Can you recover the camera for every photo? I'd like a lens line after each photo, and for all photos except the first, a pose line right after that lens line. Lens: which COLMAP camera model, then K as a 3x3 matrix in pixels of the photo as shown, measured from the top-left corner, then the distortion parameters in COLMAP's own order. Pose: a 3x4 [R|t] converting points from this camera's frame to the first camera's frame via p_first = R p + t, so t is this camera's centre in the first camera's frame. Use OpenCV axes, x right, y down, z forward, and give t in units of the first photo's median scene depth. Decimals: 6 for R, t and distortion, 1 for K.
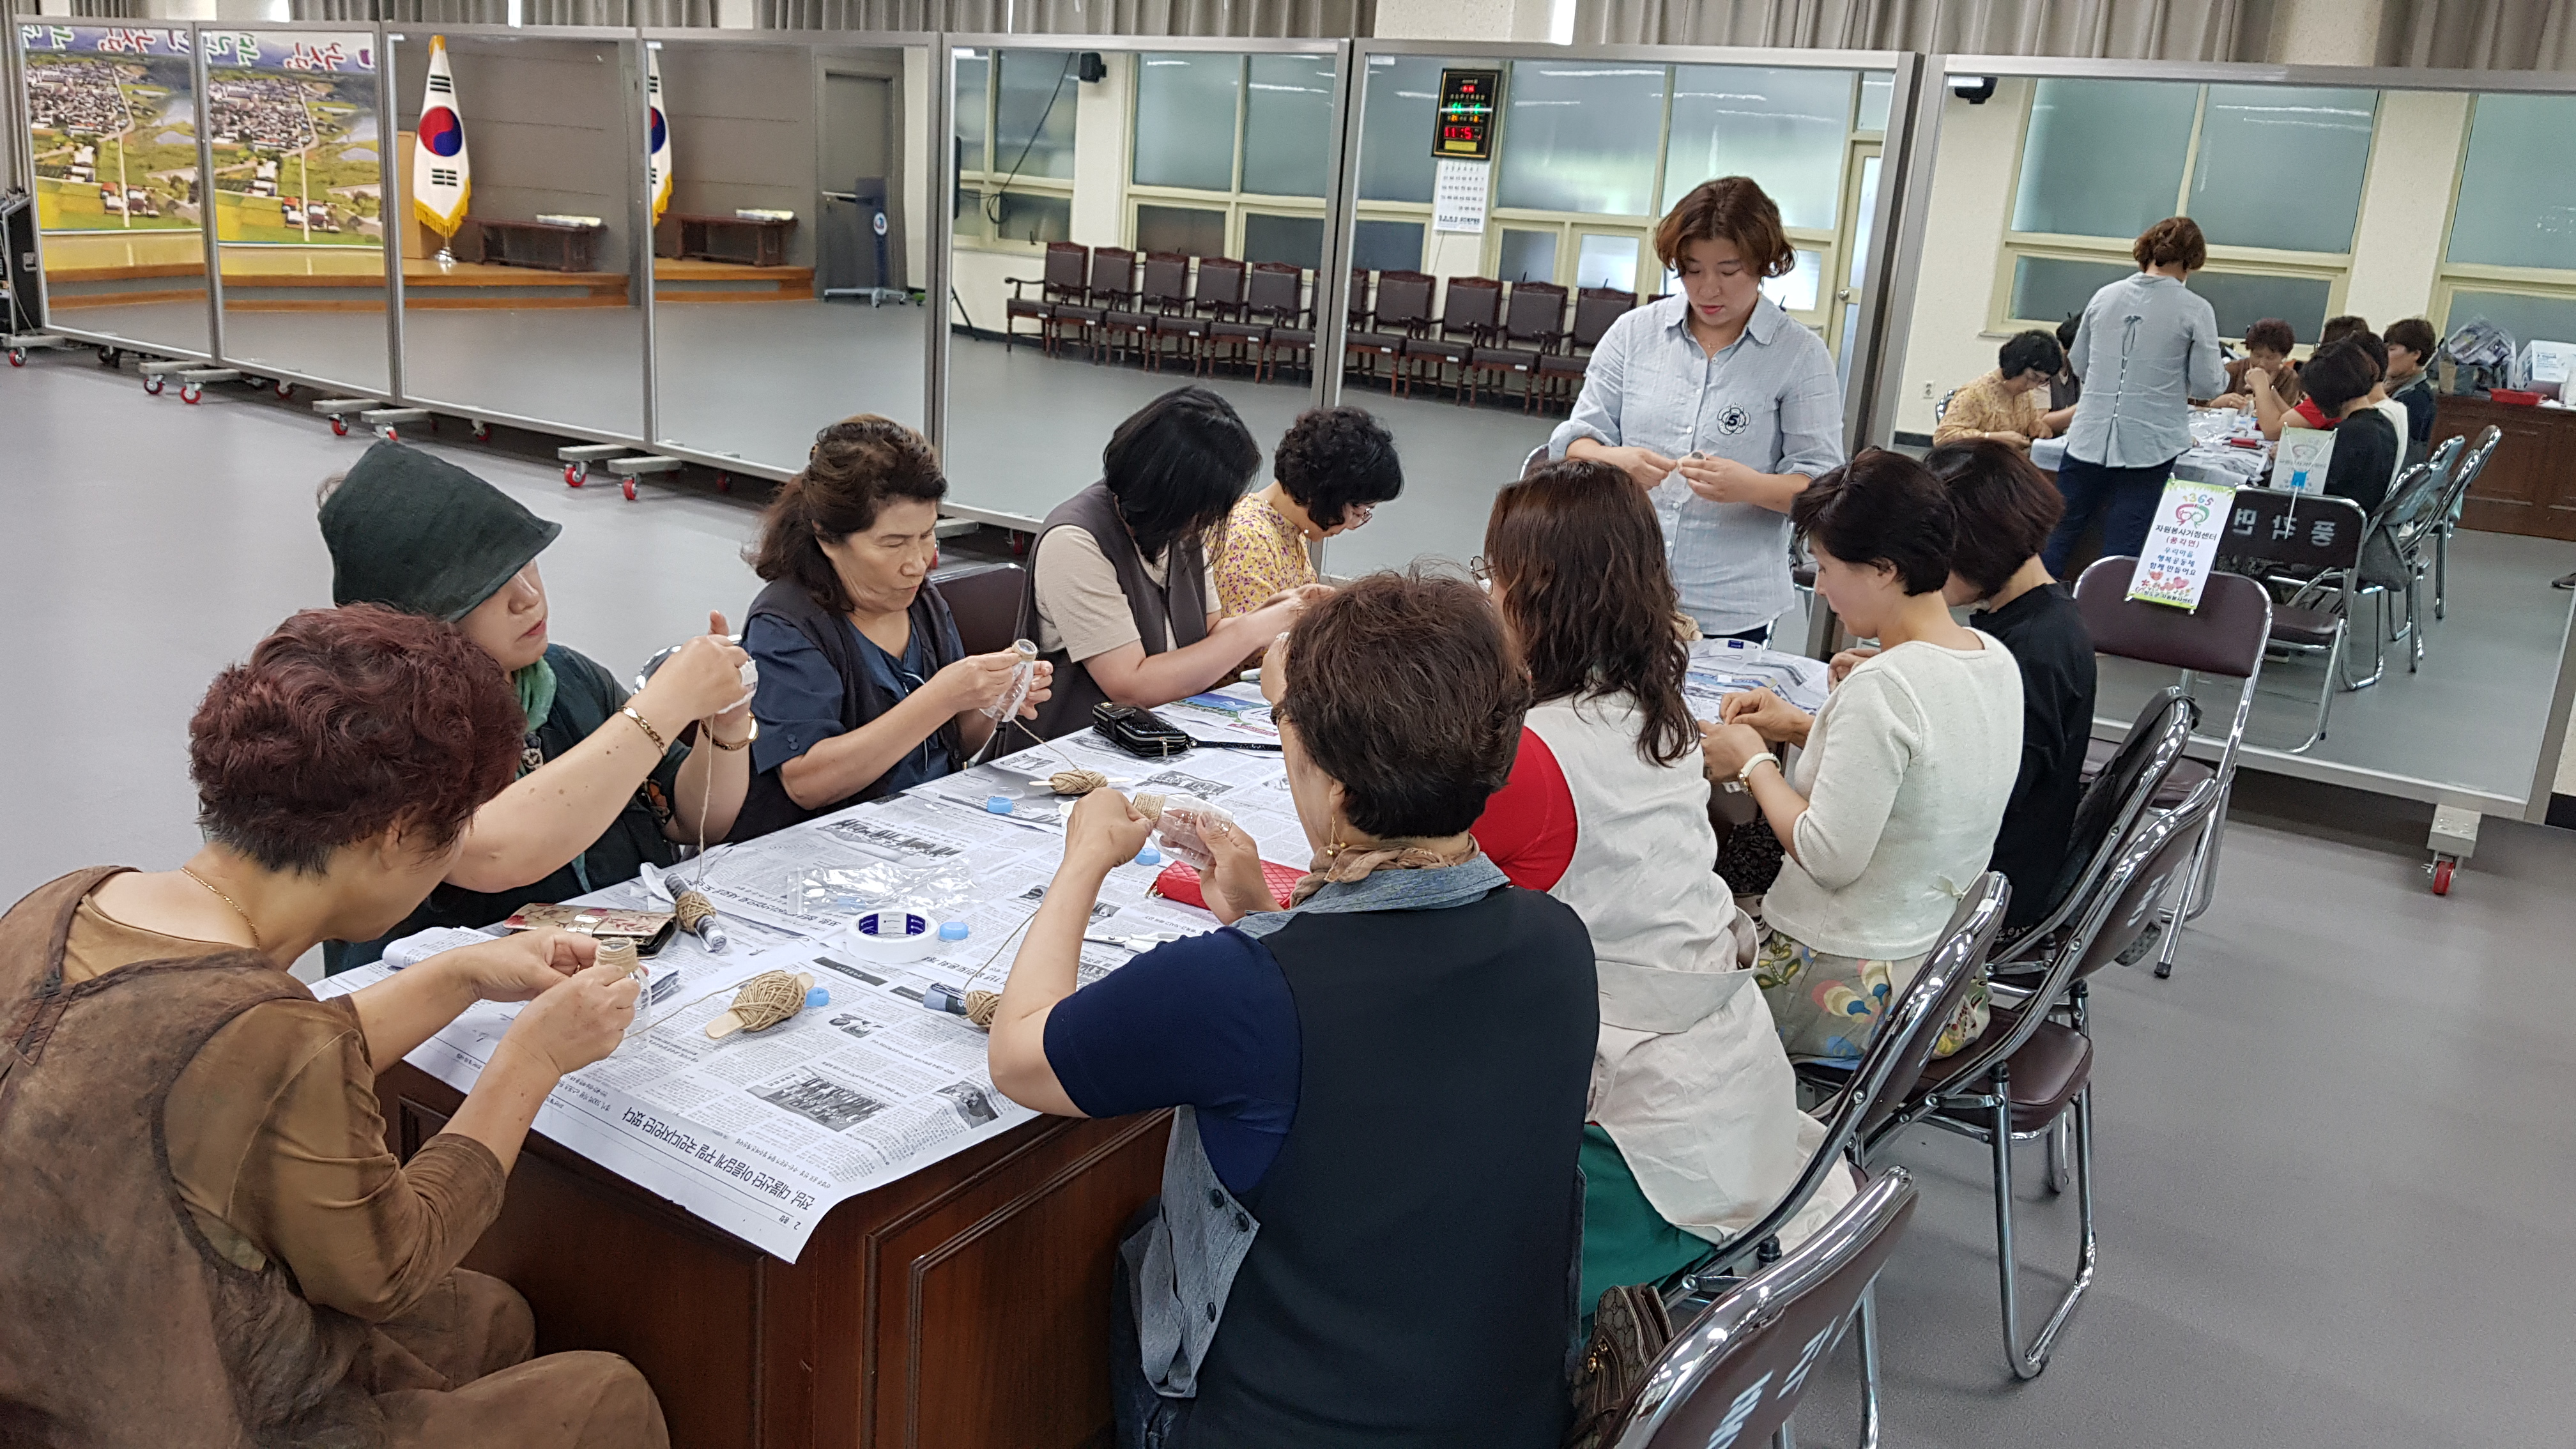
lens RADIAL K [[1896.7, 0, 1261.0], [0, 1896.7, 718.3], [0, 0, 1]] dist [-0.007415, 0.000150]
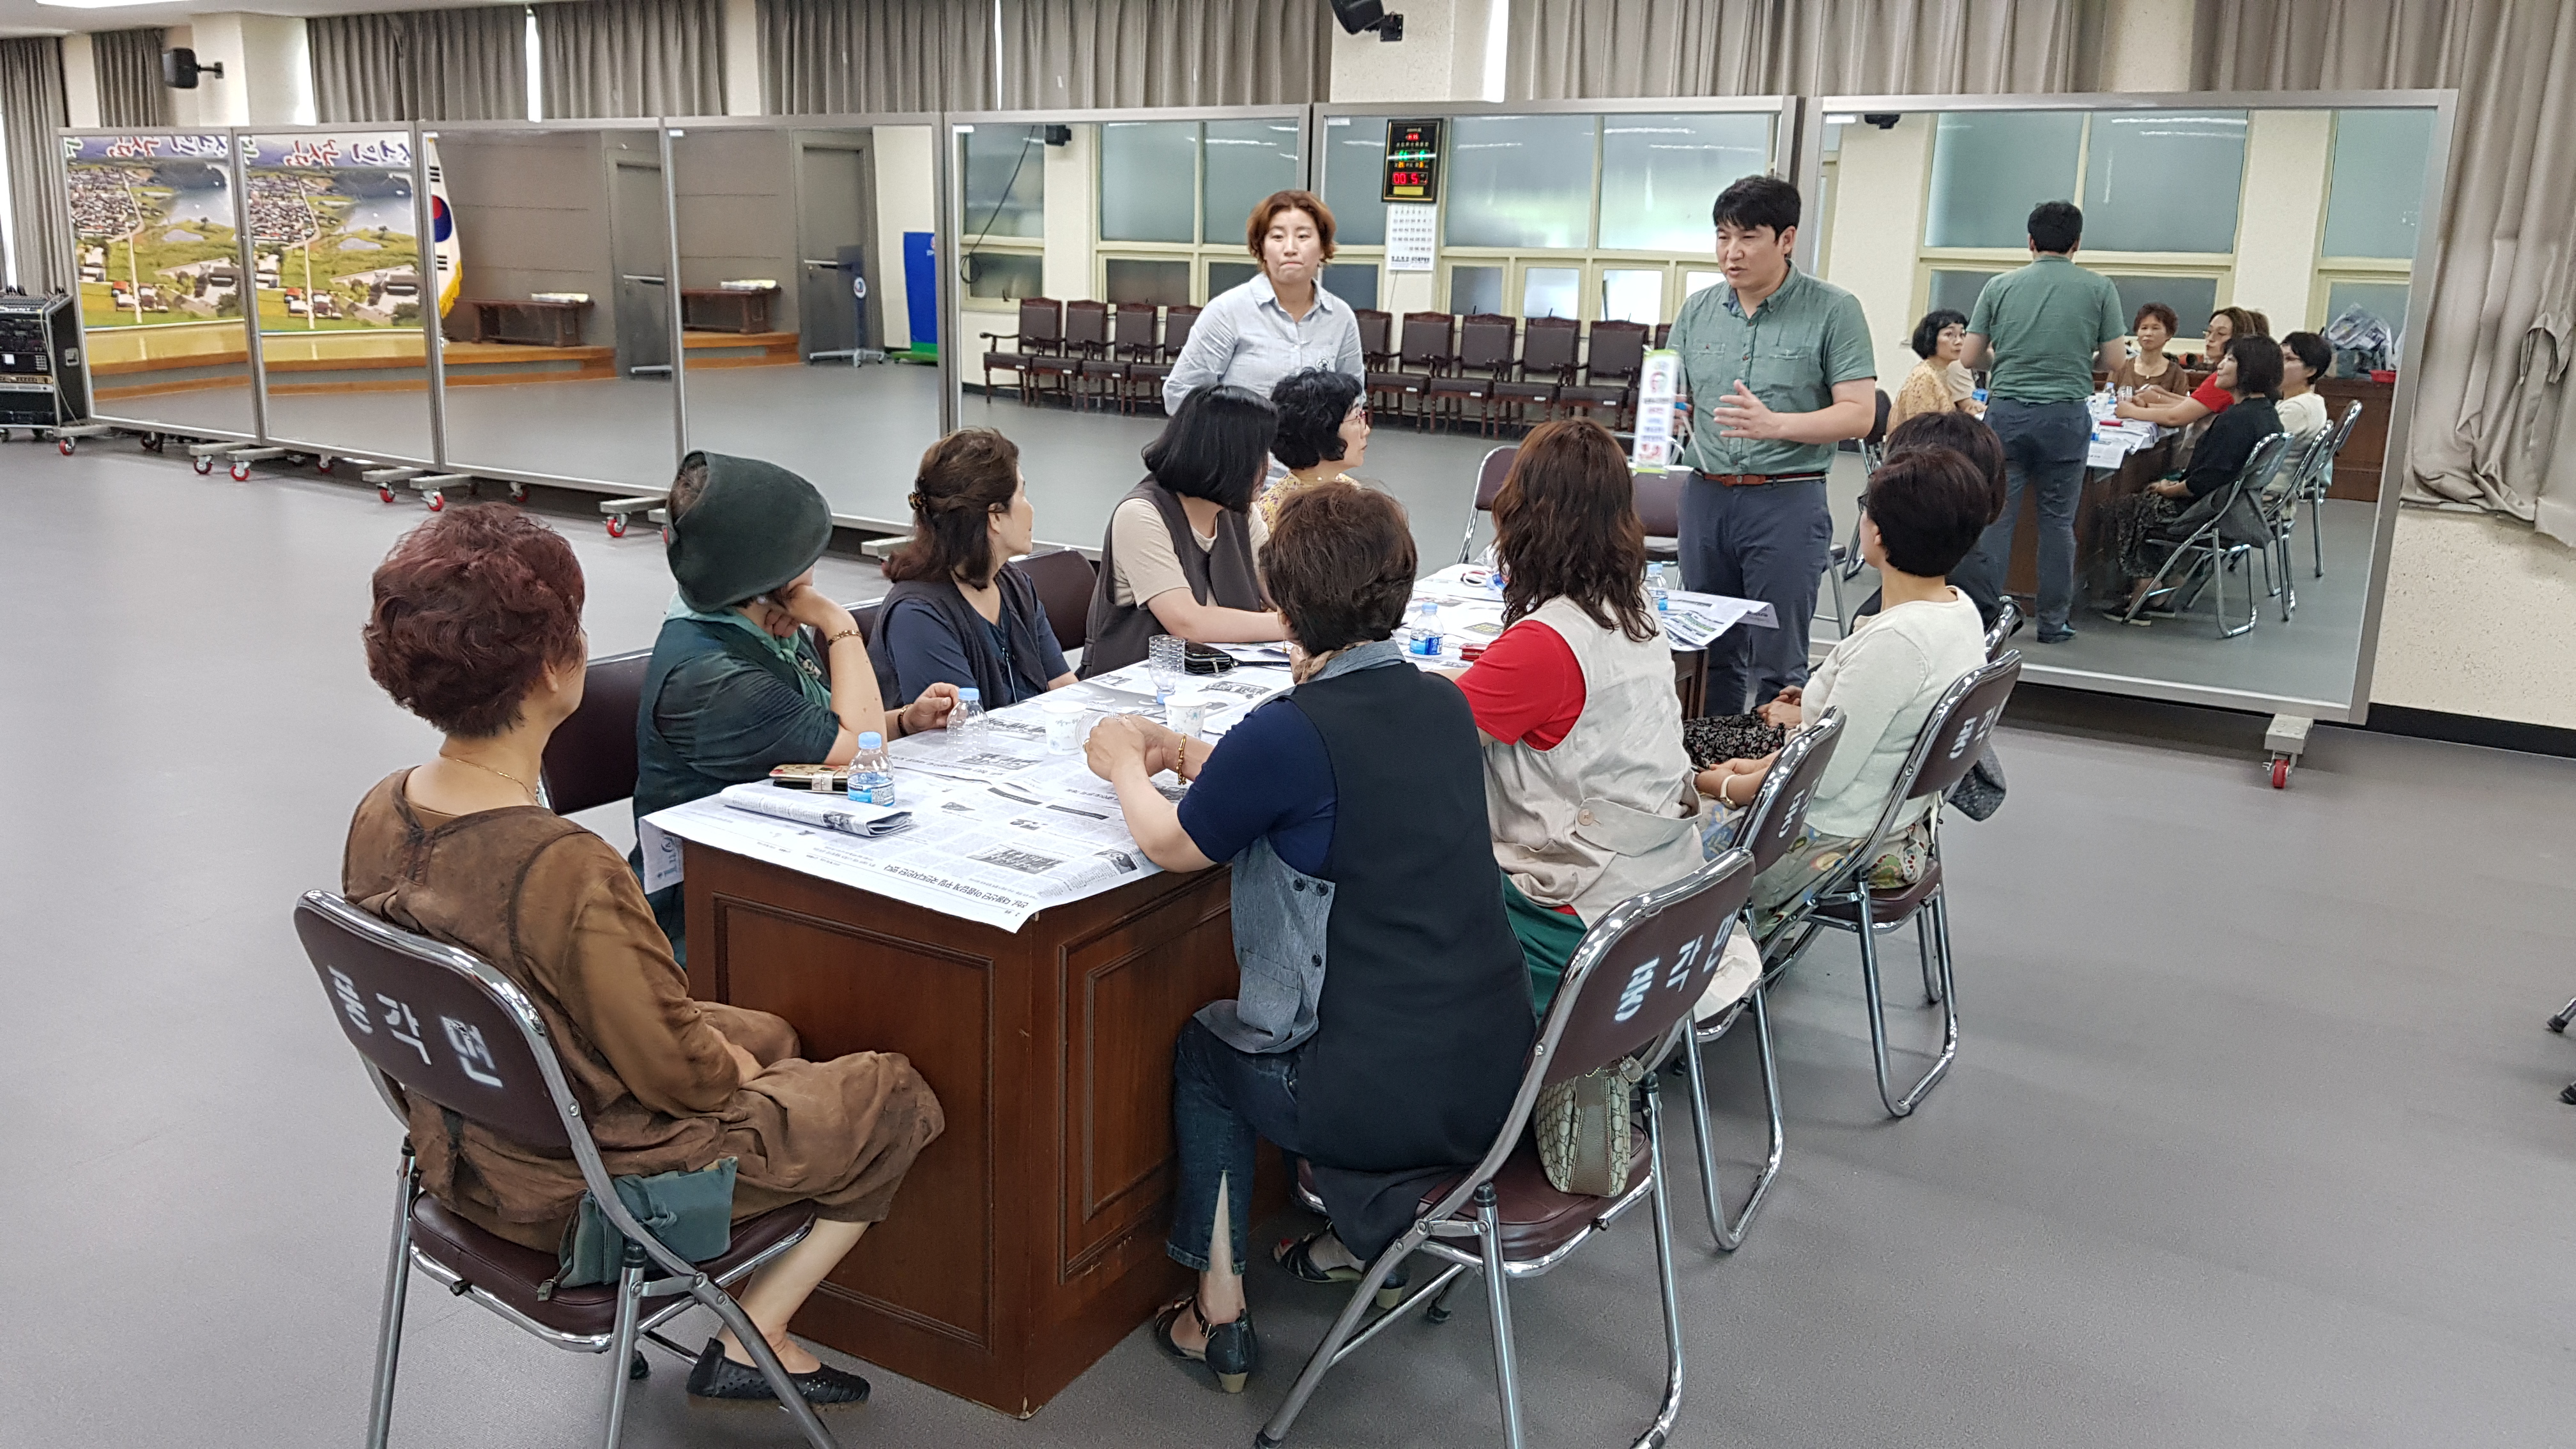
lens RADIAL K [[2043.7, 0, 1288.0], [0, 2043.7, 724.5], [0, 0, 1]] dist [-0.004111, 0.001844]
pose [[0.998091, -0.052016, 0.033290, -0.016950], [0.053285, 0.997839, -0.038438, 0.040410], [-0.031219, 0.040139, 0.998706, -0.142439]]
